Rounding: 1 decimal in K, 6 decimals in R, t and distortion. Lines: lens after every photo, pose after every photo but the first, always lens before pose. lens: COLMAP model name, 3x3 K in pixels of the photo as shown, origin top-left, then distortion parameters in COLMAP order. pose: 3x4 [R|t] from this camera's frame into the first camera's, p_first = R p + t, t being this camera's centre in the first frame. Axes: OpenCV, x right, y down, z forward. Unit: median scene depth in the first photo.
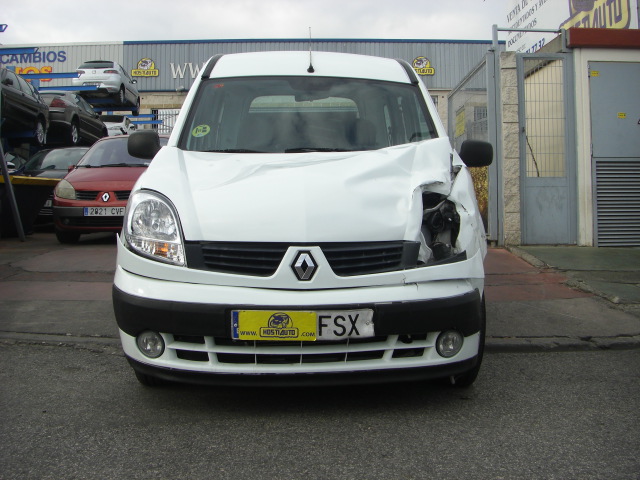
lens RADIAL K [[719.2, 0, 317.2], [0, 719.2, 207.9], [0, 0, 1]] dist [-0.186886, 0.143691]
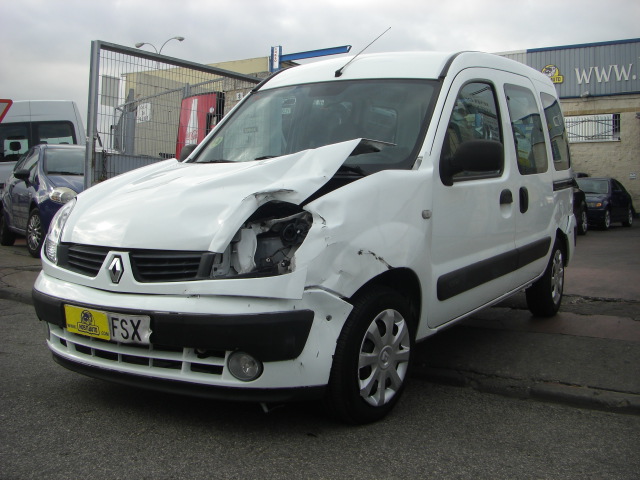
lens RADIAL K [[719.2, 0, 317.2], [0, 719.2, 207.9], [0, 0, 1]] dist [-0.186886, 0.143691]
pose [[0.810329, 0.010253, -0.585886, 0.830237], [-0.018212, 0.999805, -0.007691, -0.008017], [0.585692, 0.016902, 0.810357, 0.319905]]
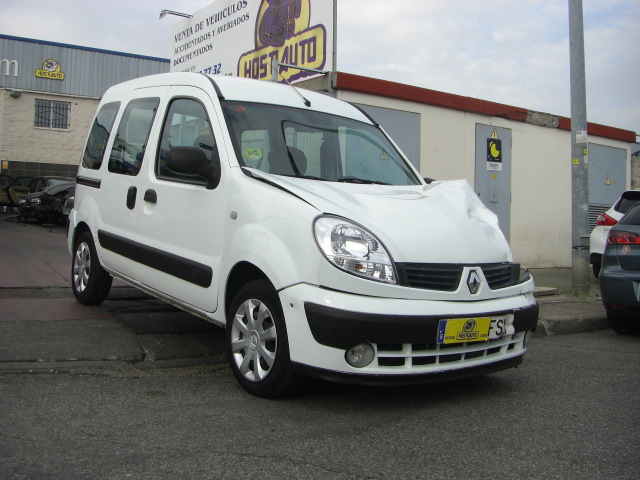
lens RADIAL K [[719.2, 0, 317.2], [0, 719.2, 207.9], [0, 0, 1]] dist [-0.186886, 0.143691]
pose [[0.833349, 0.045404, 0.550880, -0.938609], [-0.037702, 0.998969, -0.025301, -0.007947], [-0.551460, 0.000315, 0.834201, 0.102087]]
